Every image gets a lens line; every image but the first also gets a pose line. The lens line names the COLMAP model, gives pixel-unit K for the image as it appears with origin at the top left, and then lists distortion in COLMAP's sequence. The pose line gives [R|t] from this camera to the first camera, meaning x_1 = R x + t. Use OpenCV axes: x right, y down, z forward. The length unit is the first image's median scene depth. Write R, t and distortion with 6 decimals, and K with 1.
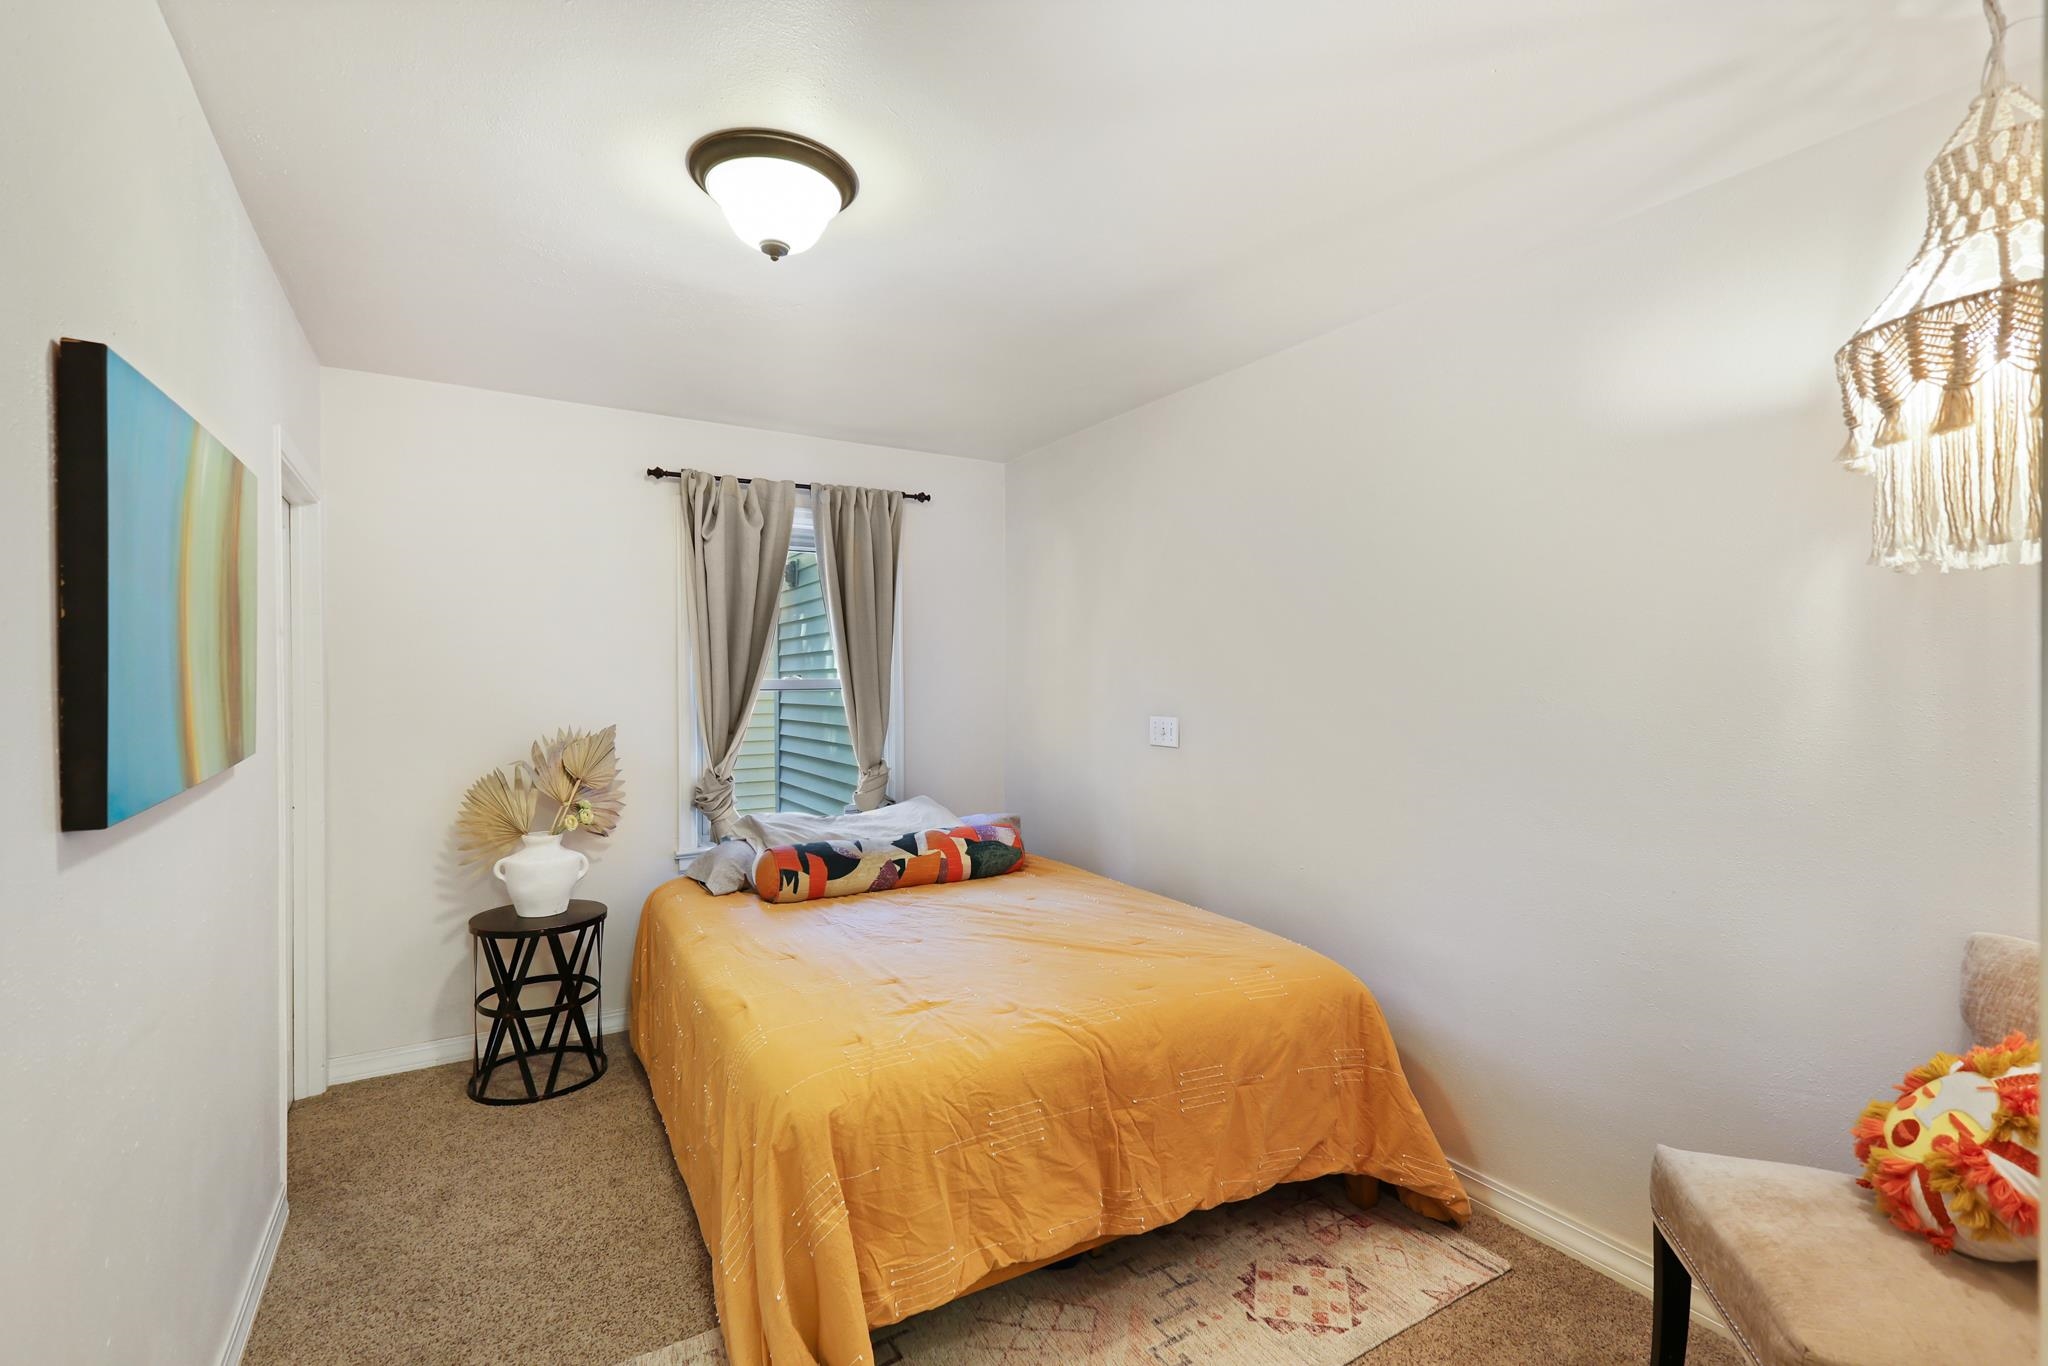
lens RADIAL K [[884.8, 0, 1019.5], [0, 884.8, 674.4], [0, 0, 1]] dist [-0.000320, -0.000554]
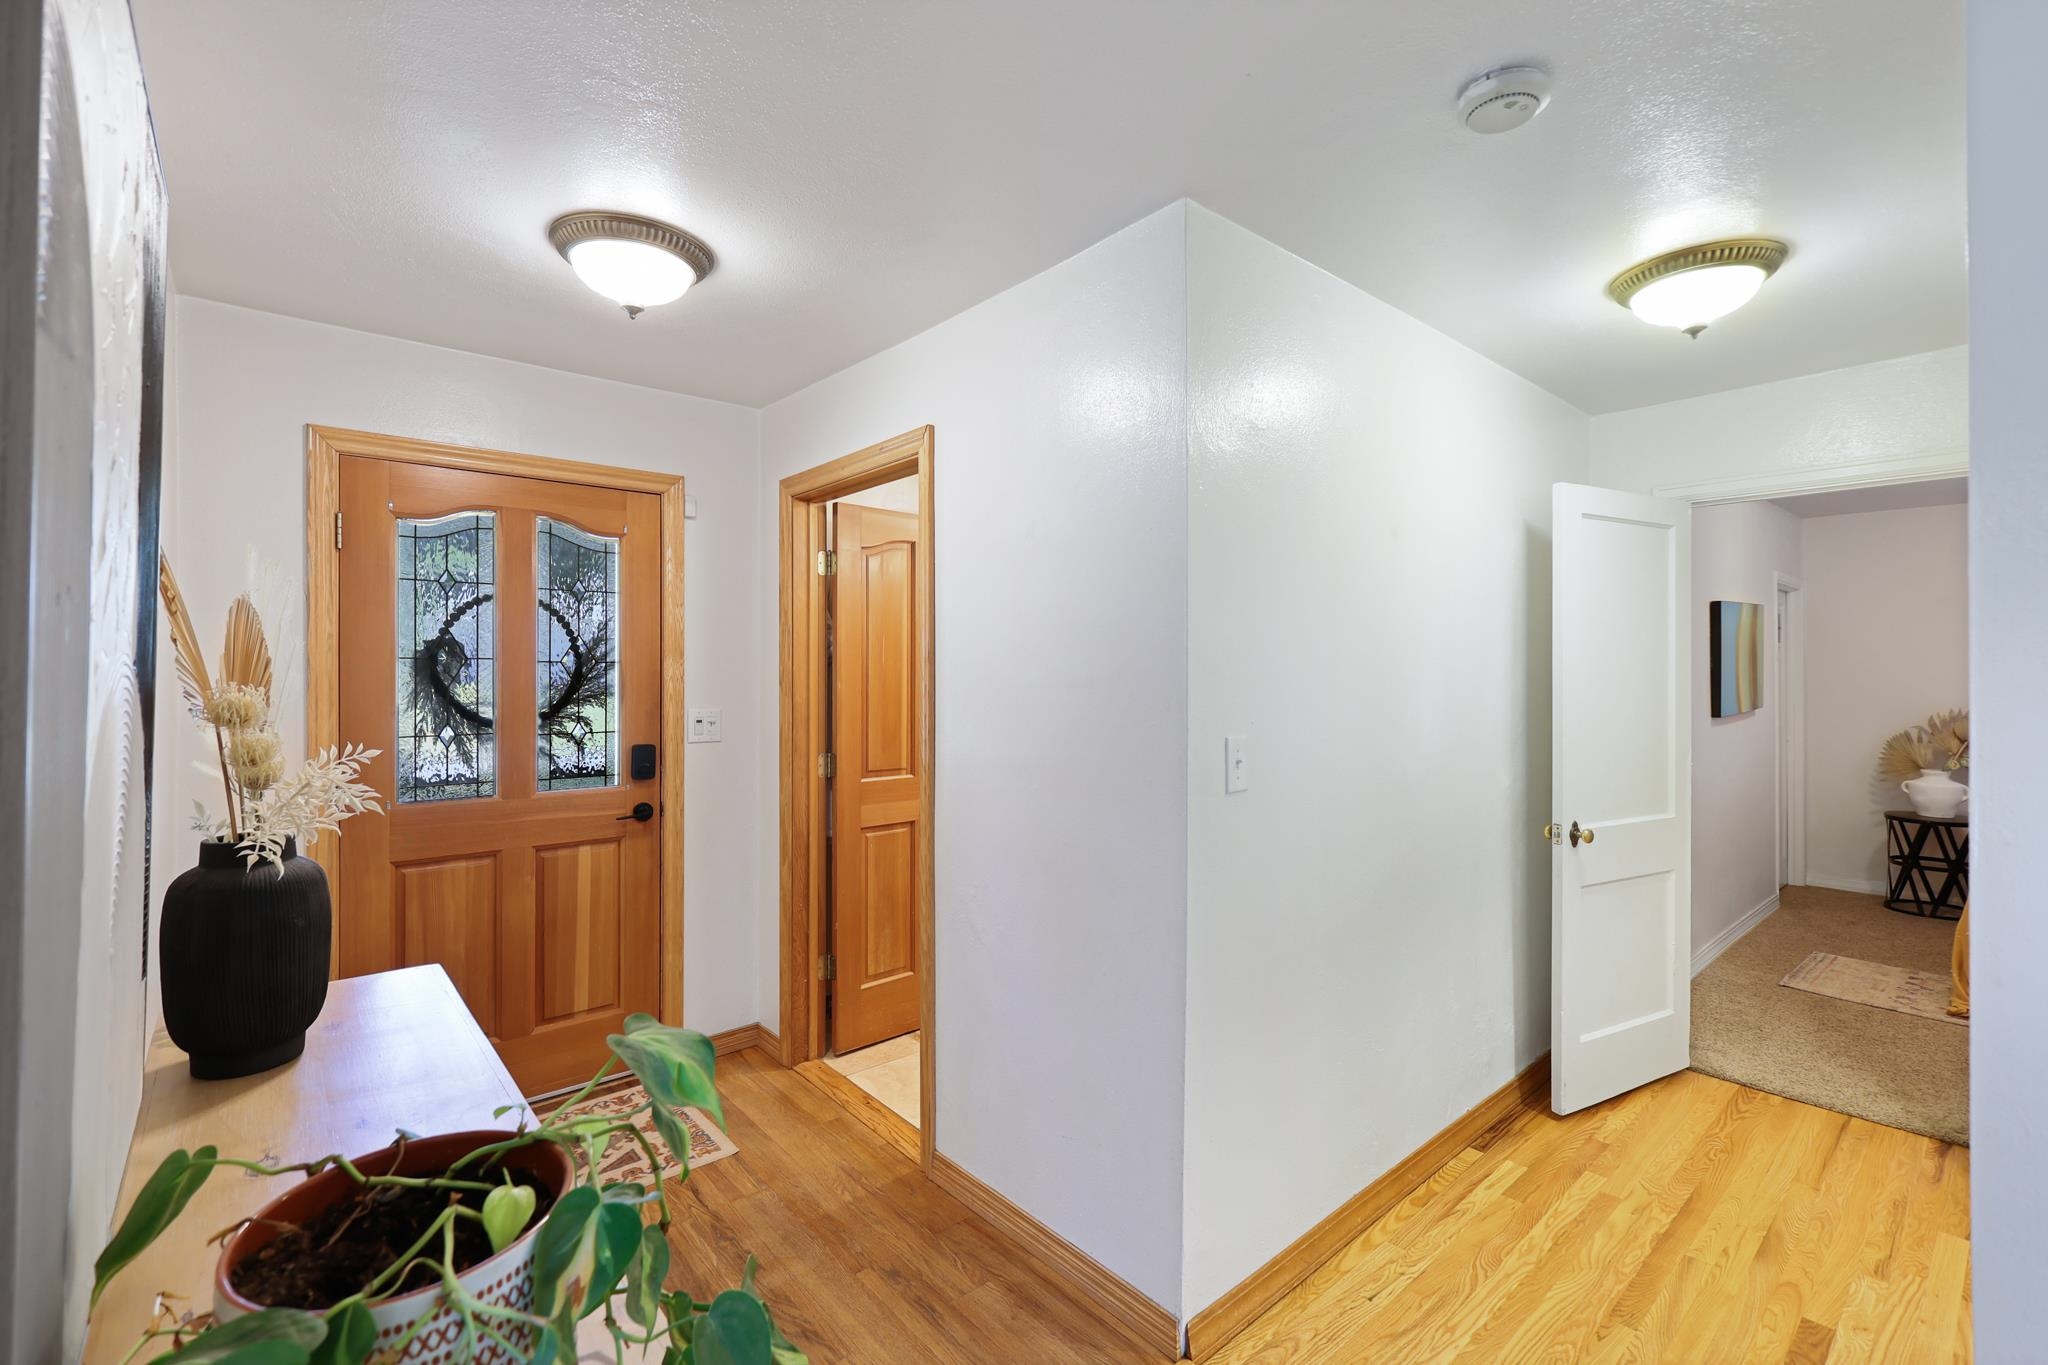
lens RADIAL K [[886.4, 0, 1024.3], [0, 886.4, 675.0], [0, 0, 1]] dist [0.007519, -0.000374]
pose [[0.141126, 0.005029, -0.989979, 0.916476], [0.003852, 0.999977, 0.005628, -0.019513], [0.989984, -0.004608, 0.141103, -0.980928]]
